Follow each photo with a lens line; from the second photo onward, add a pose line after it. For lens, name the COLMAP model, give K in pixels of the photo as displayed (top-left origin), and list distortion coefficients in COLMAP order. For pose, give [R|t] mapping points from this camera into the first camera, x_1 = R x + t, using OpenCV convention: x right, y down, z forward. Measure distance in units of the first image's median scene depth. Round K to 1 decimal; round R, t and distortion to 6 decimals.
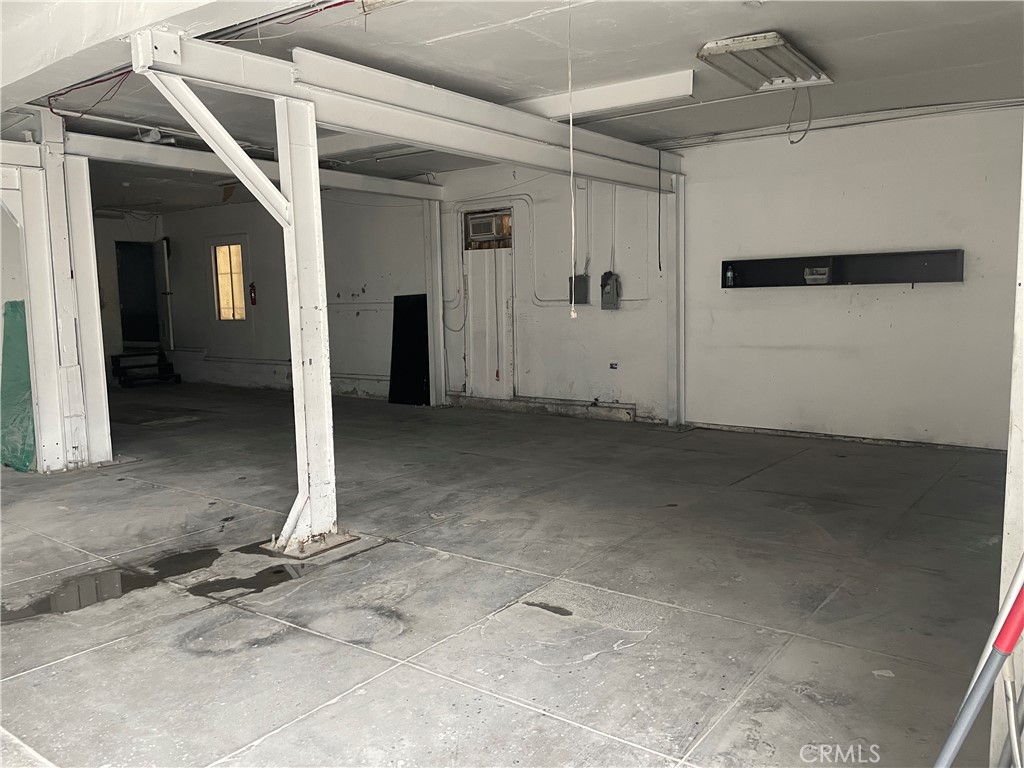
lens RADIAL K [[779.6, 0, 504.7], [0, 779.6, 384.6], [0, 0, 1]] dist [0.100058, -0.133367]
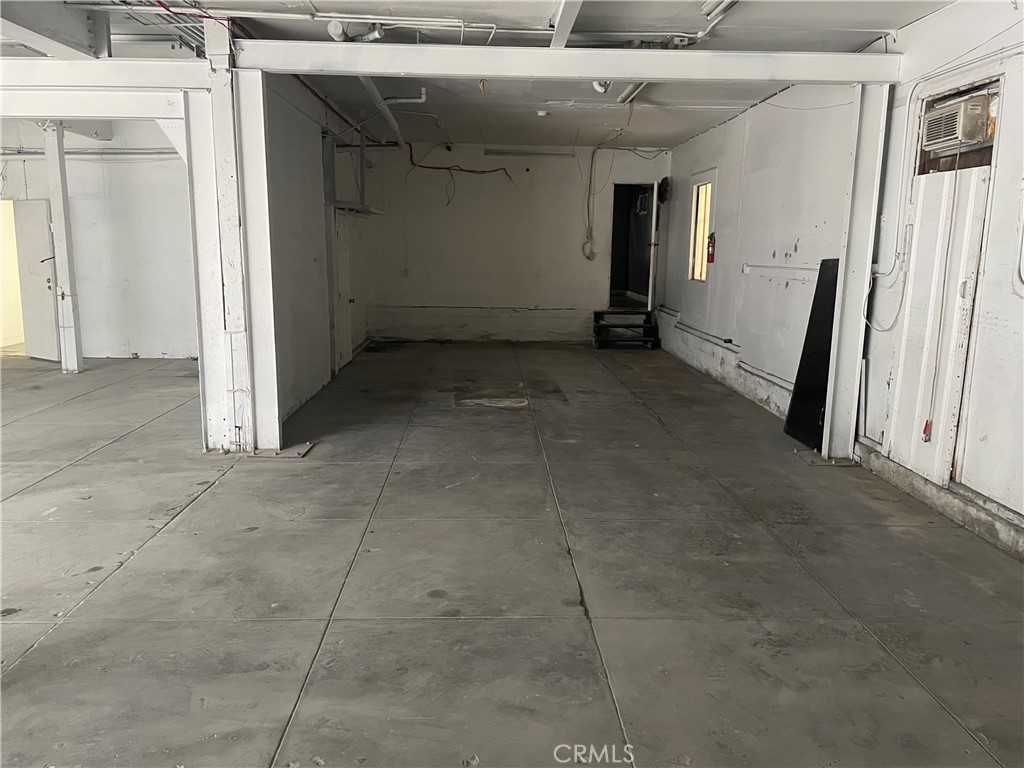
lens RADIAL K [[779.6, 0, 504.7], [0, 779.6, 384.6], [0, 0, 1]] dist [0.100058, -0.133367]
pose [[0.645070, 0.164143, -0.746286, 0.189019], [-0.113893, 0.986400, 0.118508, -0.070168], [0.755588, 0.008551, 0.654991, 0.473424]]
